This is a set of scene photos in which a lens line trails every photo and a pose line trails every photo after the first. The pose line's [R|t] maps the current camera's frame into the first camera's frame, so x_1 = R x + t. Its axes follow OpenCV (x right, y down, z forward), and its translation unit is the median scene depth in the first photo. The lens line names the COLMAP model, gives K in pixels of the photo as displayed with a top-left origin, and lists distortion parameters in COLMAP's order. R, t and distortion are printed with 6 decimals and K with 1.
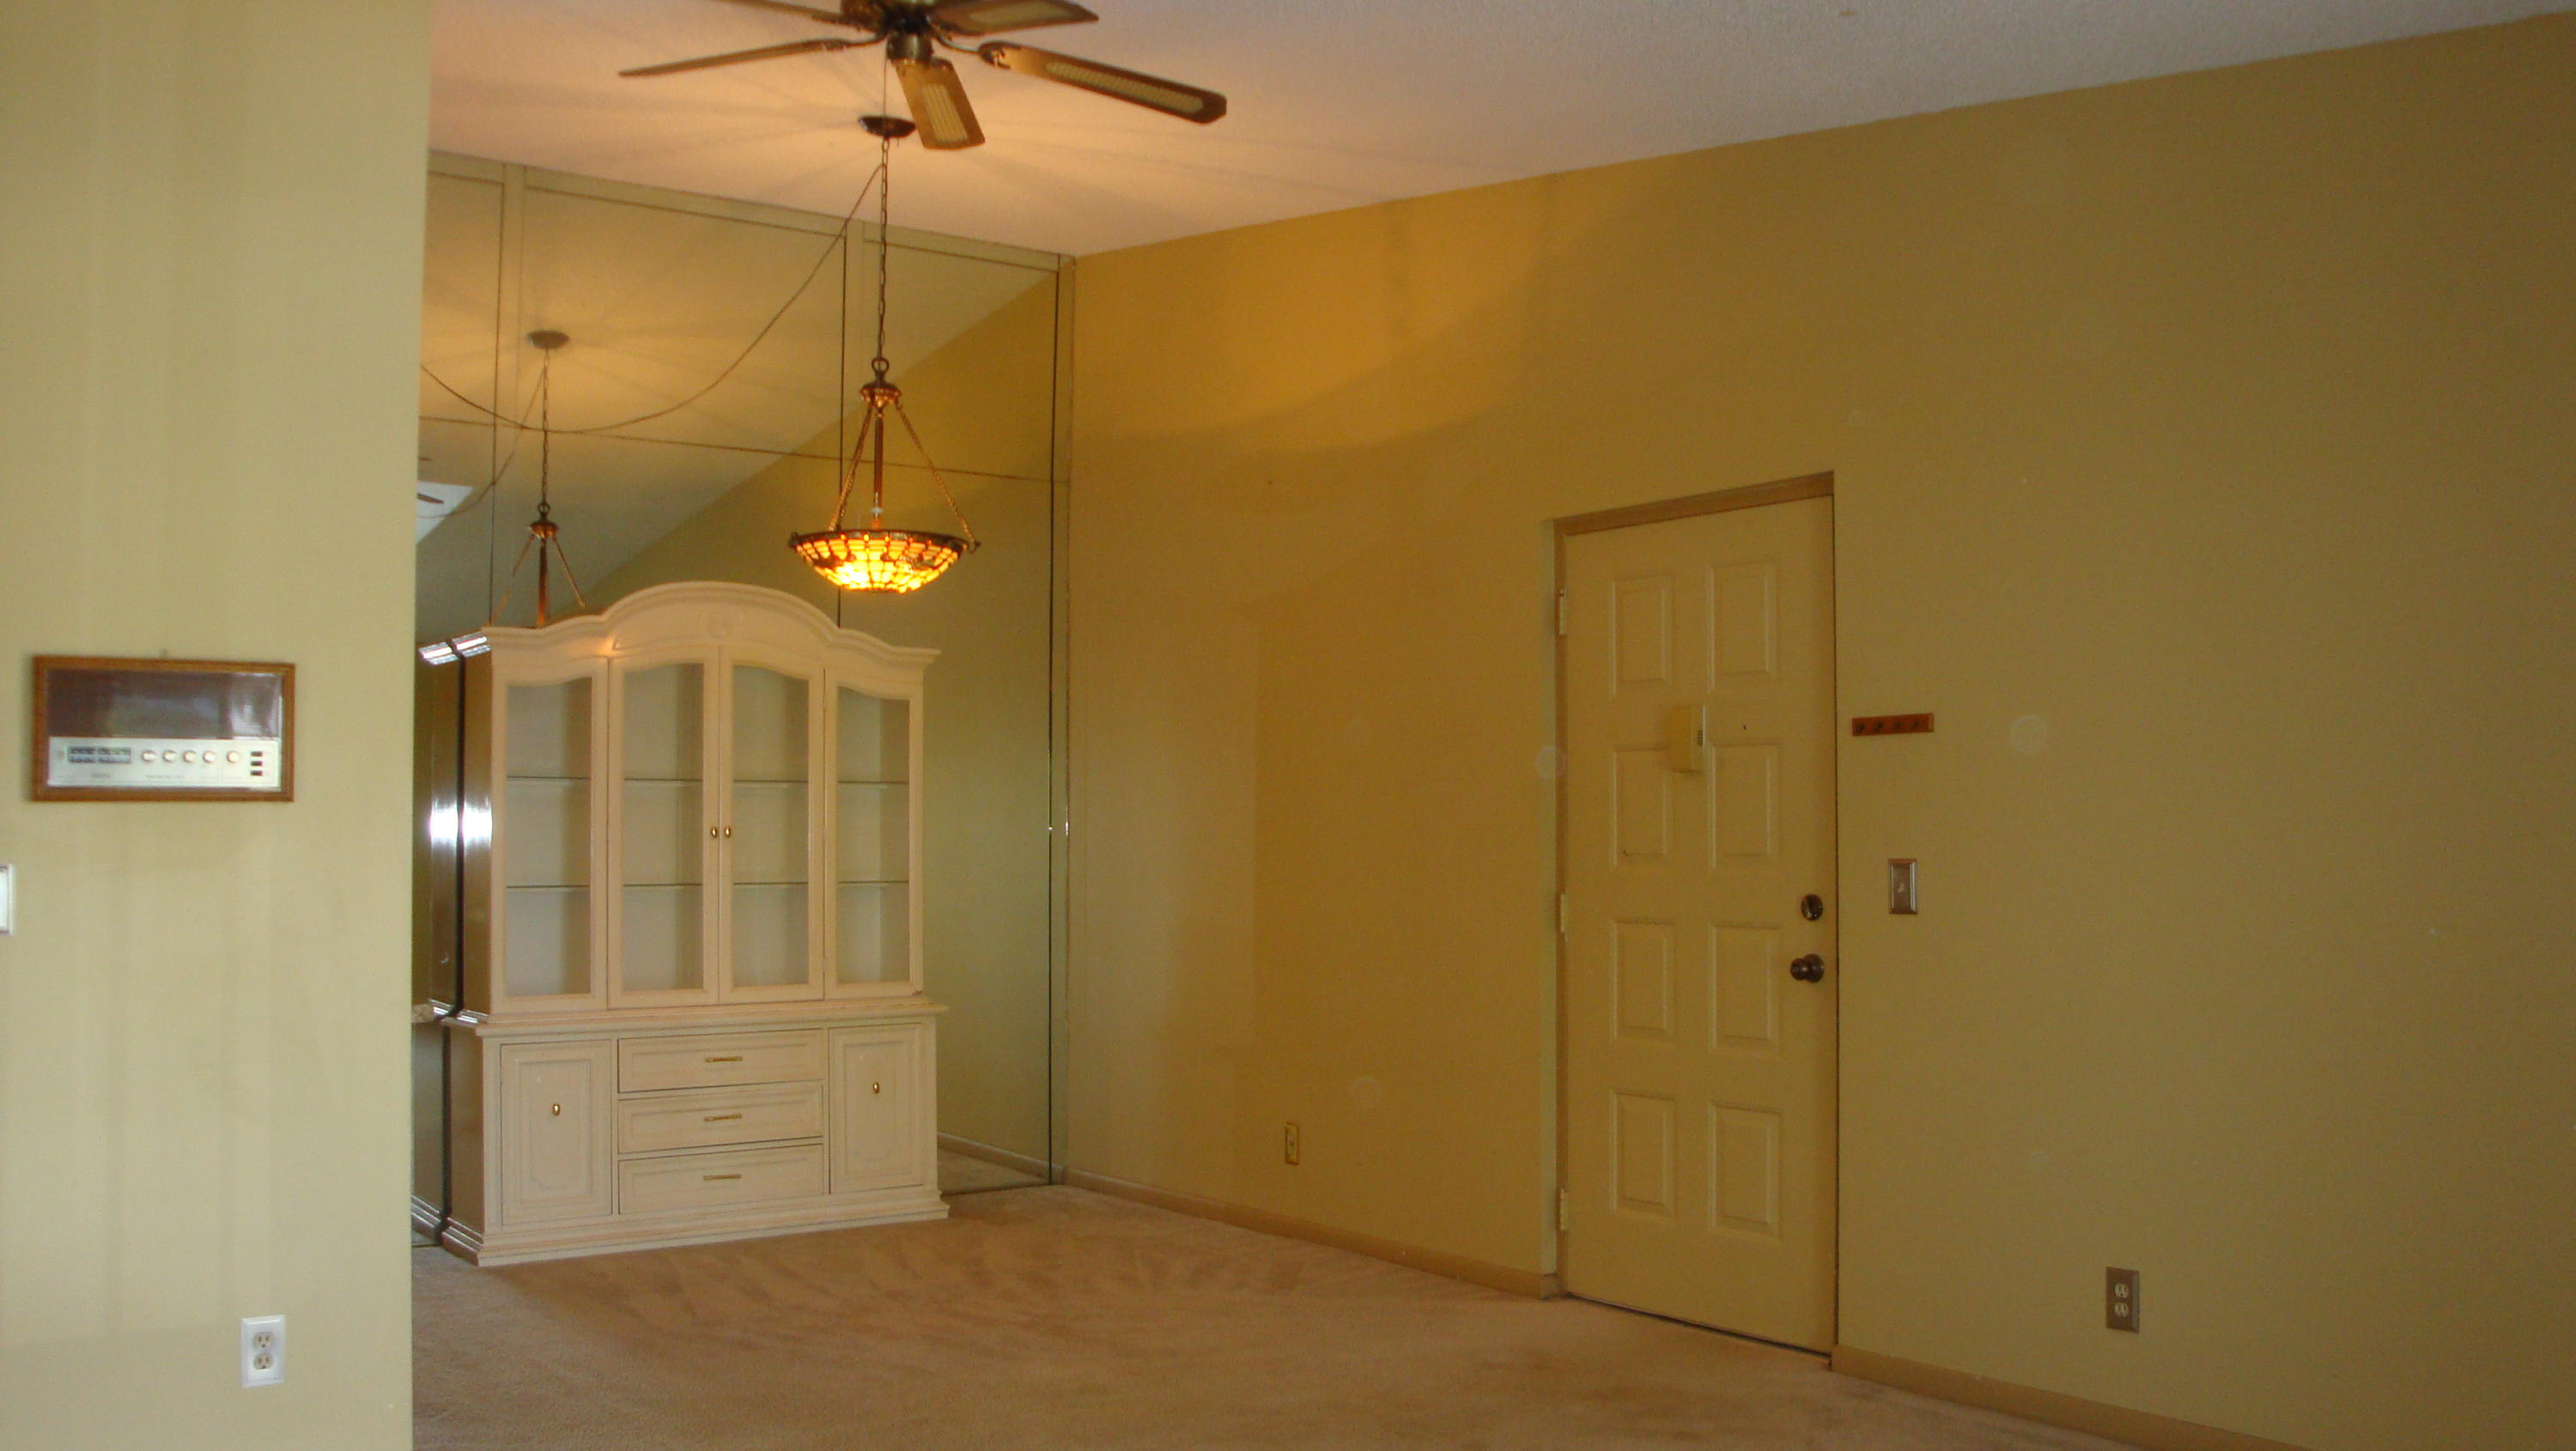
lens RADIAL K [[2142.7, 0, 1296.0], [0, 2142.7, 735.7], [0, 0, 1]] dist [-0.154924, 0.118165]
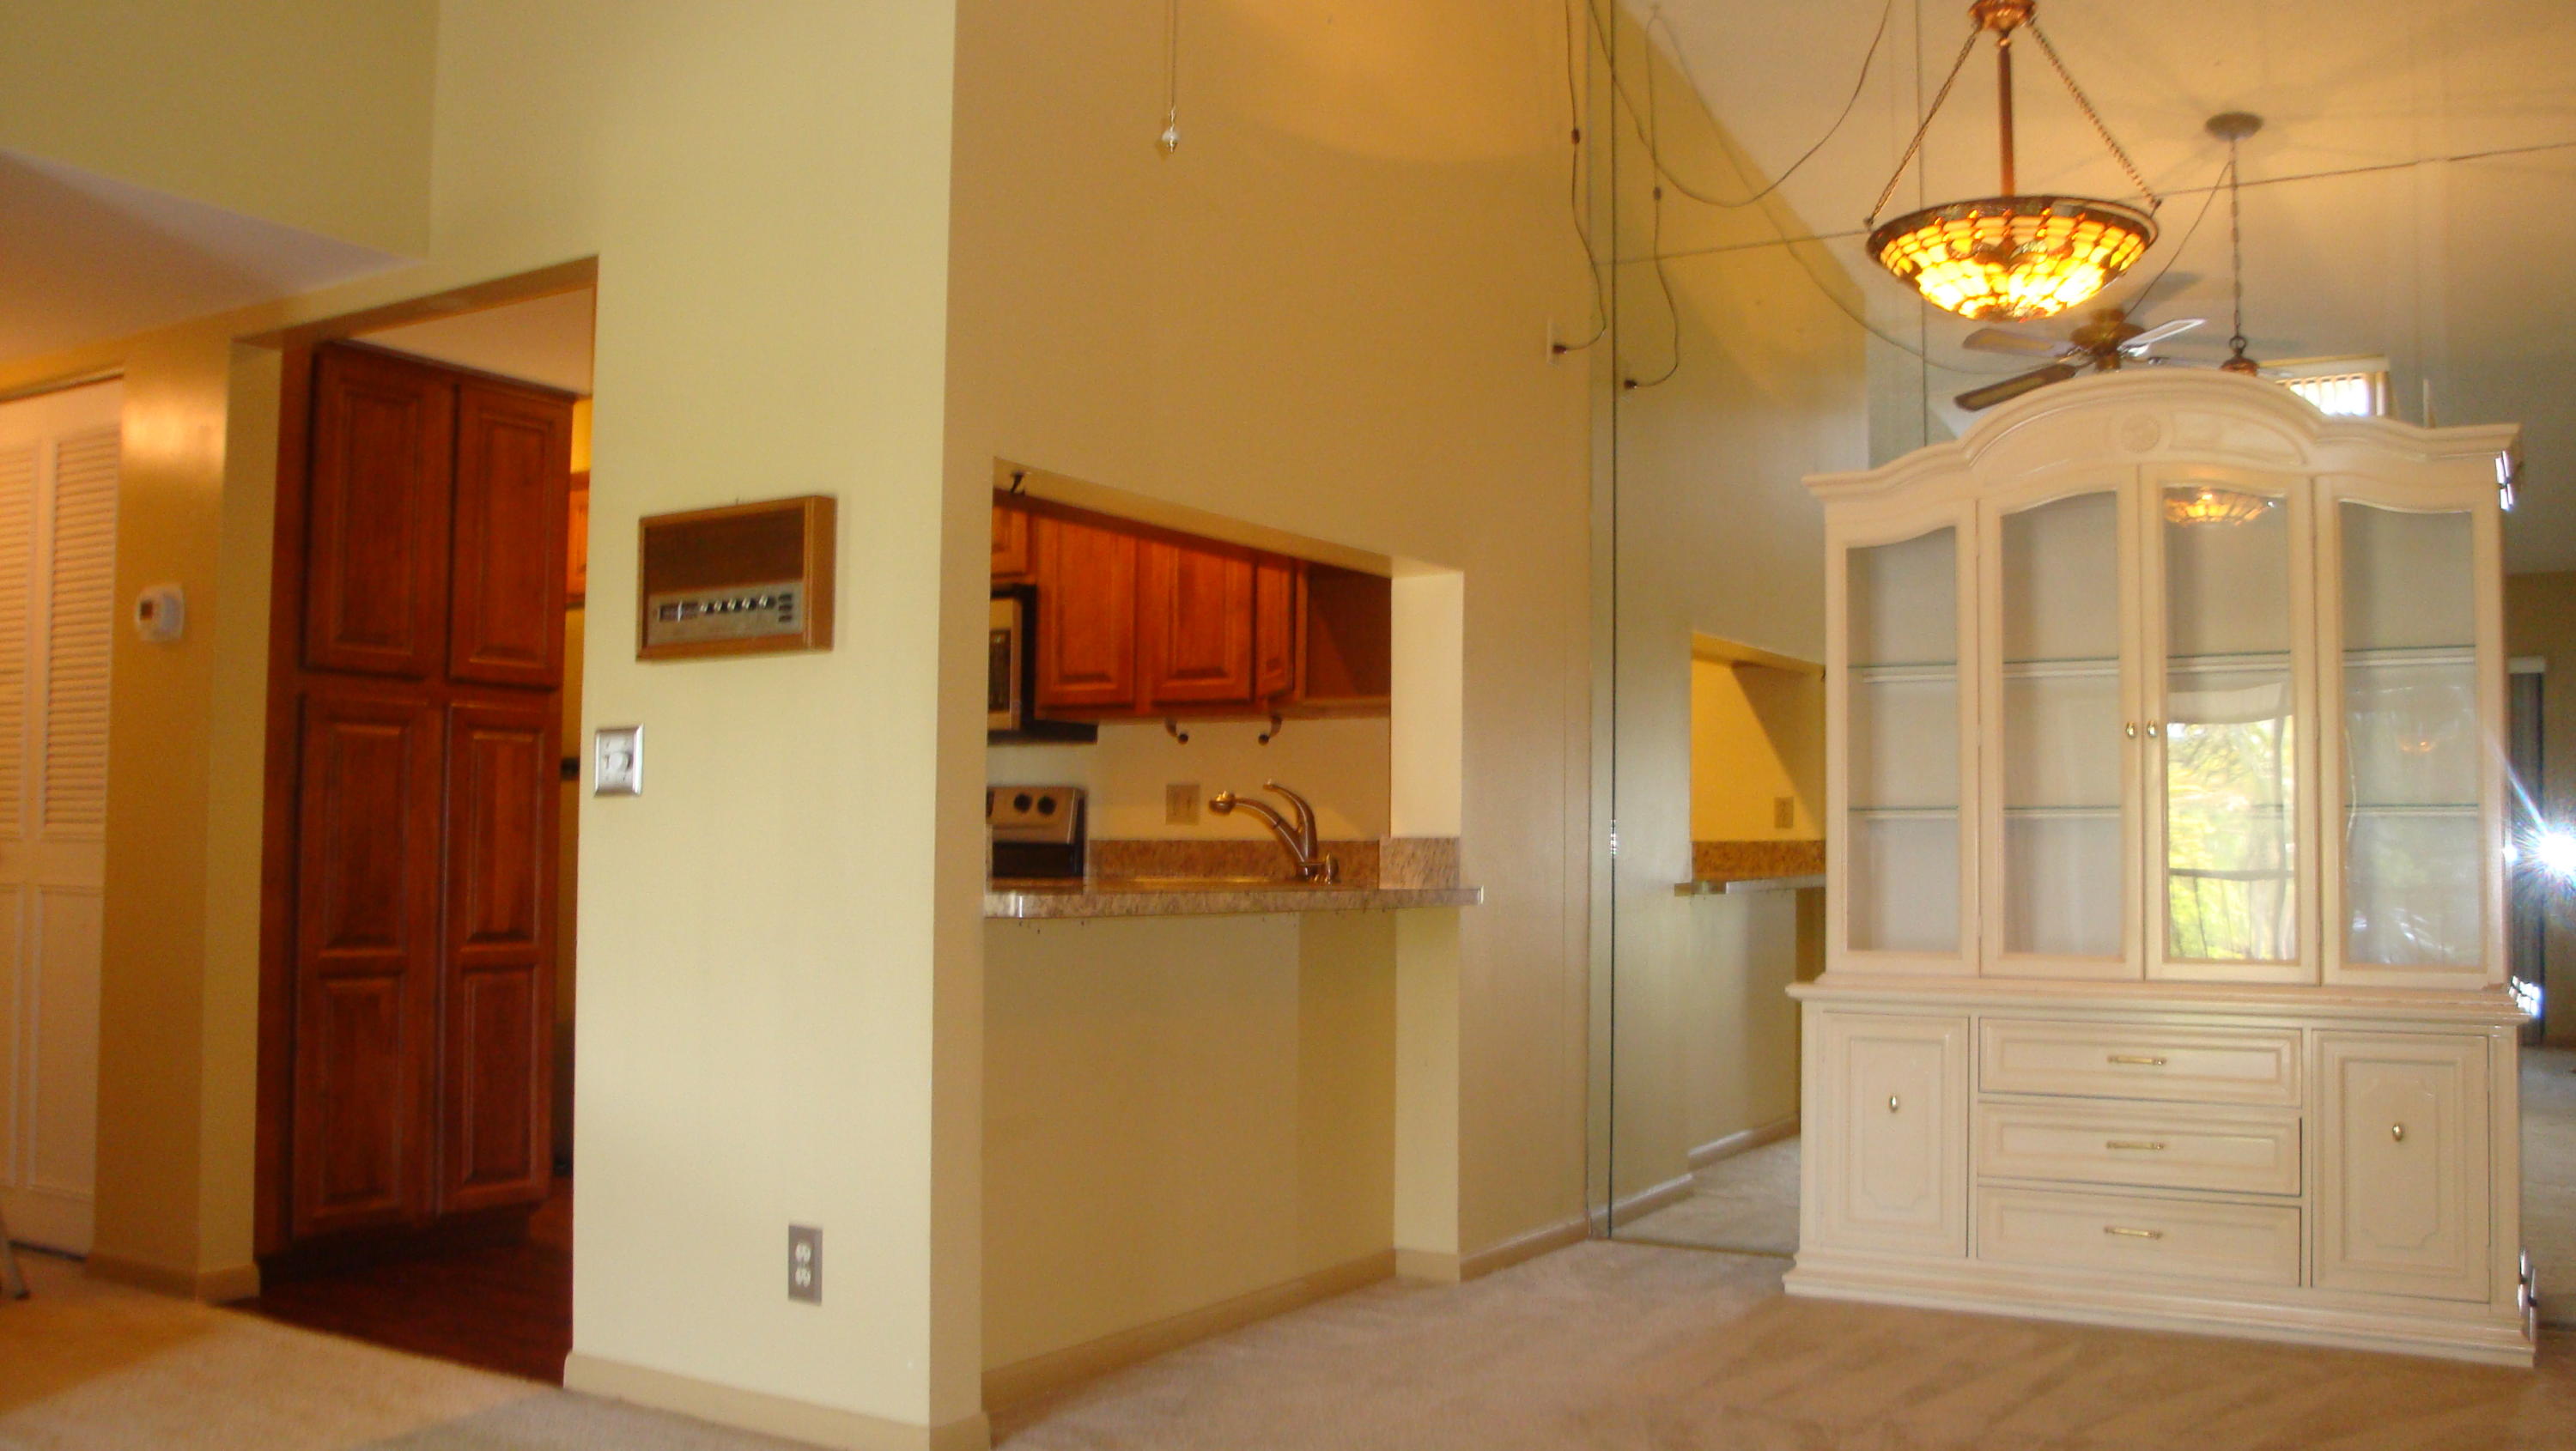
lens RADIAL K [[2142.7, 0, 1324.6], [0, 2142.7, 736.1], [0, 0, 1]] dist [-0.154924, 0.118165]
pose [[0.396129, -0.042905, -0.917192, 0.249406], [0.032401, 0.998939, -0.032735, 0.061418], [0.917623, -0.016750, 0.397099, 0.487663]]
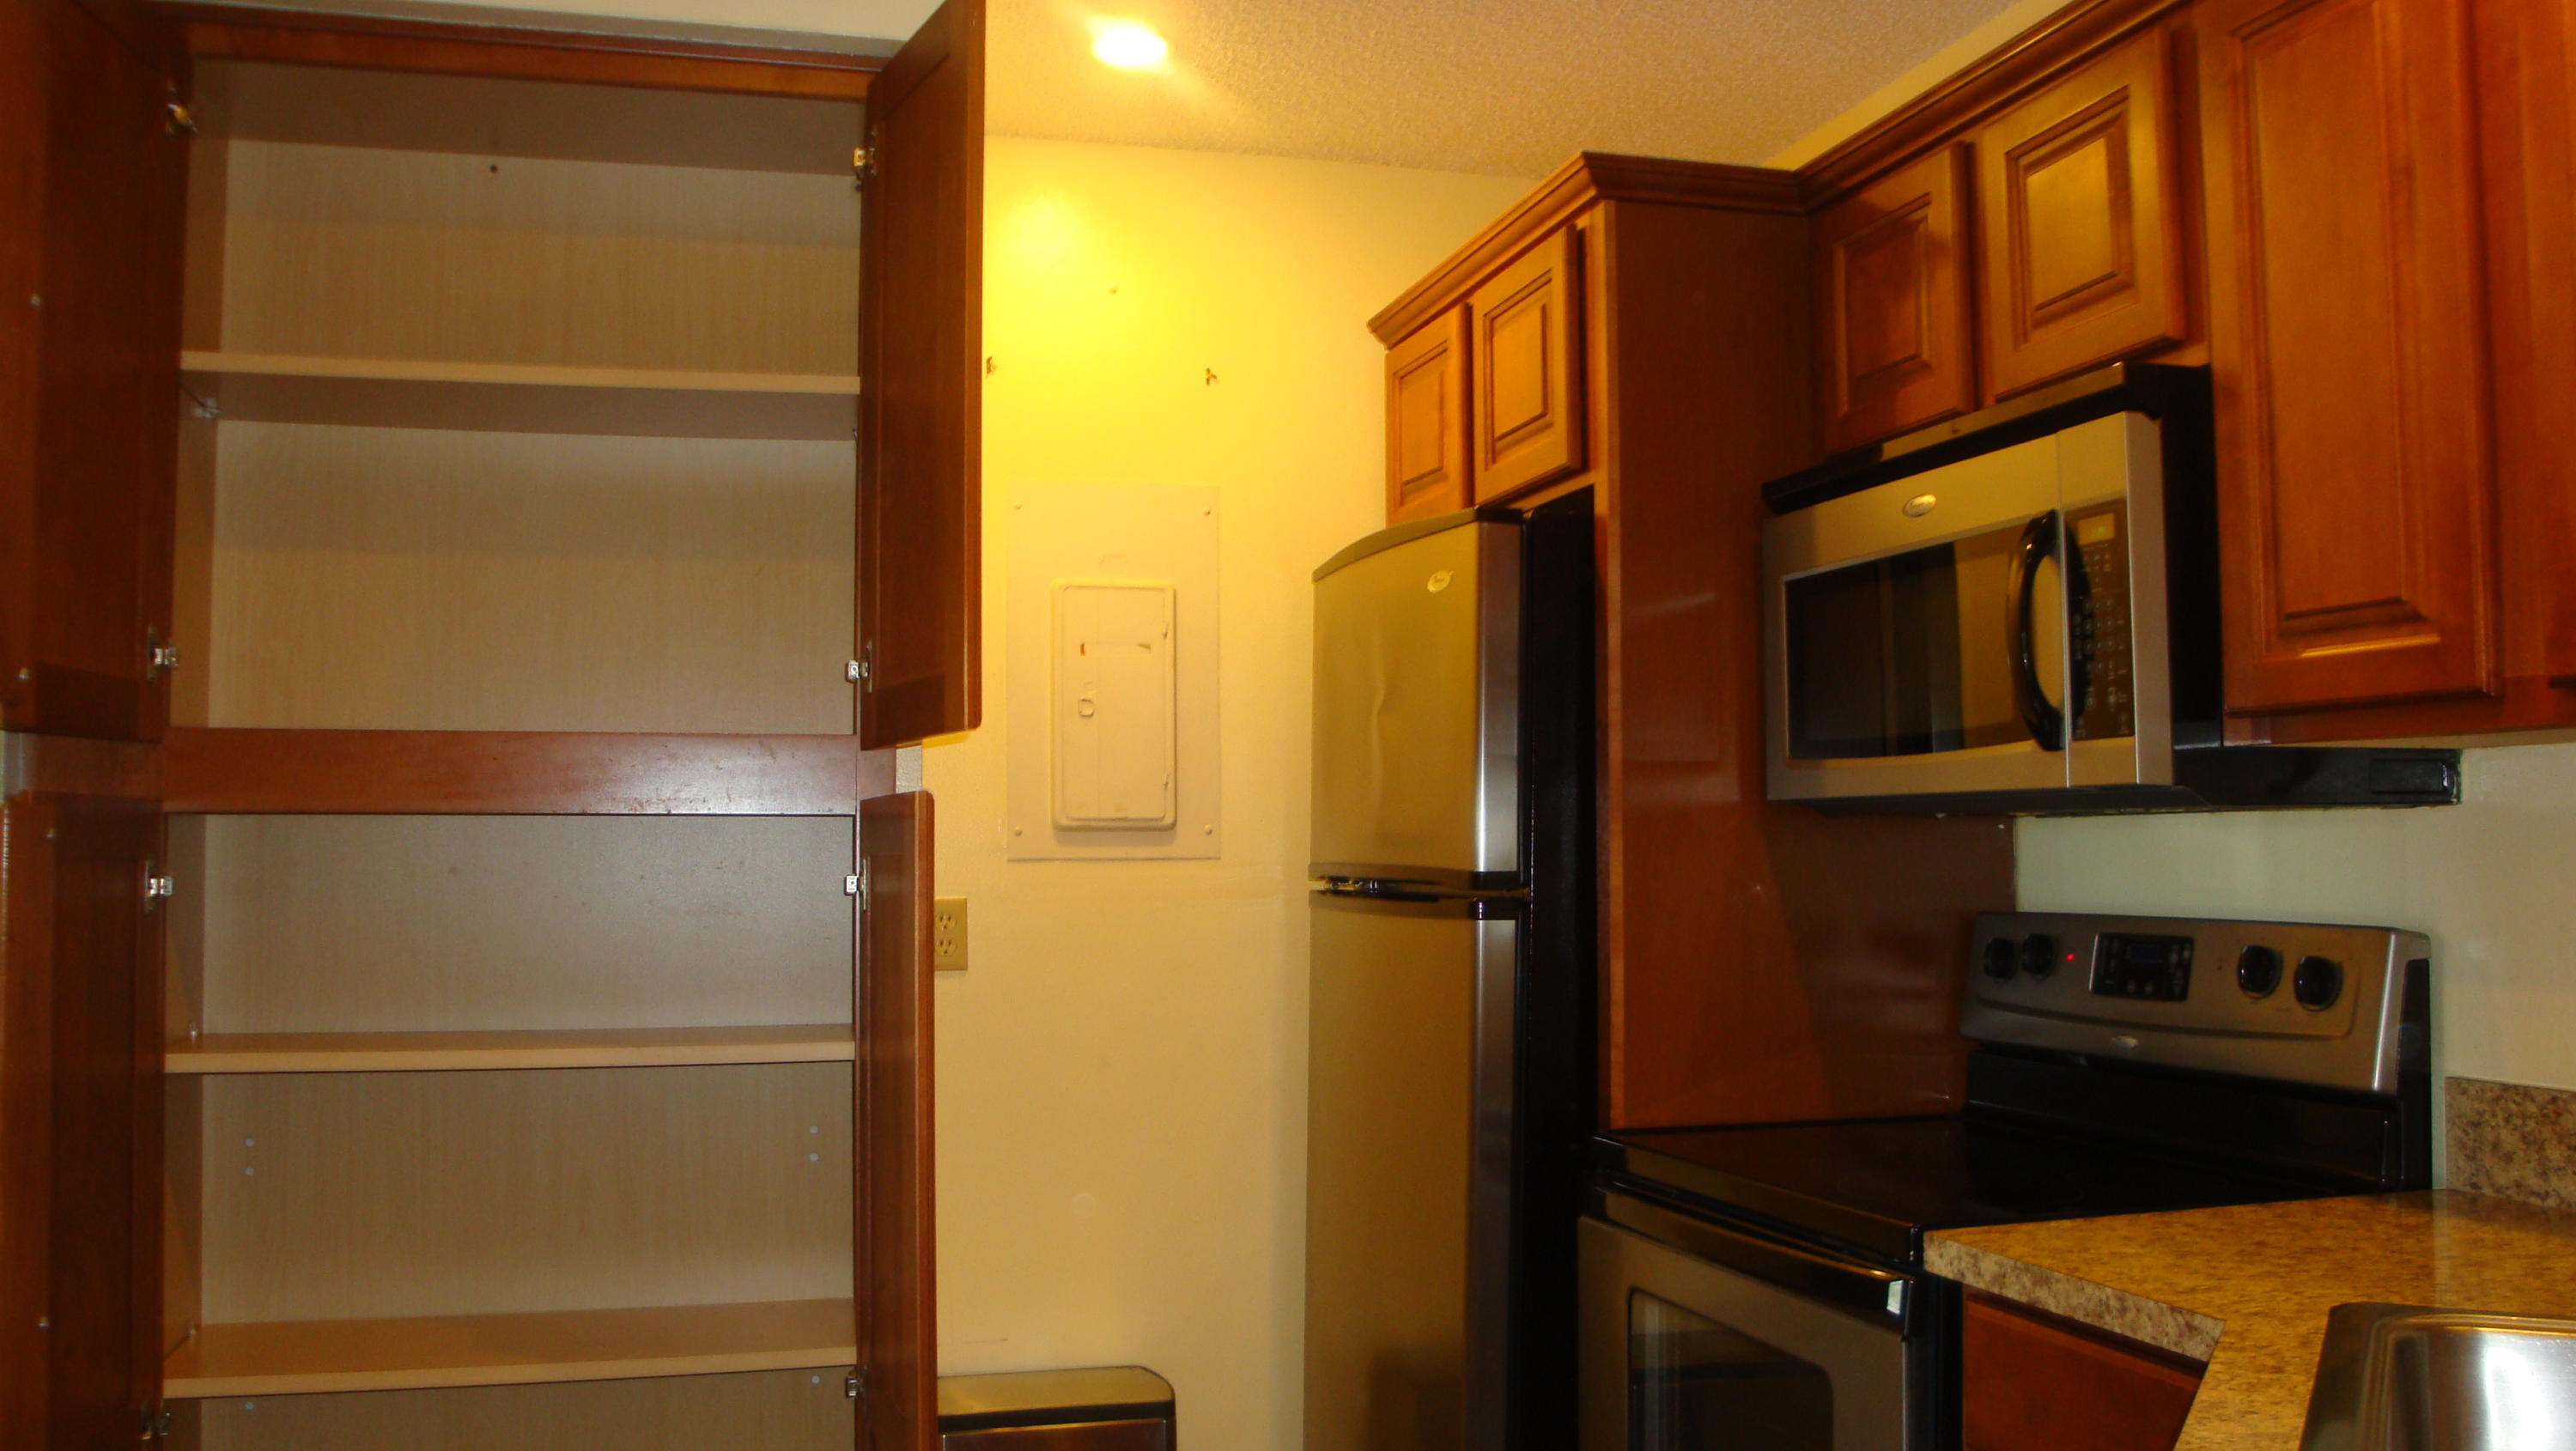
lens RADIAL K [[2142.7, 0, 1288.4], [0, 2142.7, 736.9], [0, 0, 1]] dist [-0.154924, 0.118165]
pose [[-0.356011, -0.045727, -0.933362, -0.305762], [0.050675, 0.996388, -0.068143, 0.032012], [0.933107, -0.071558, -0.352408, 0.719571]]
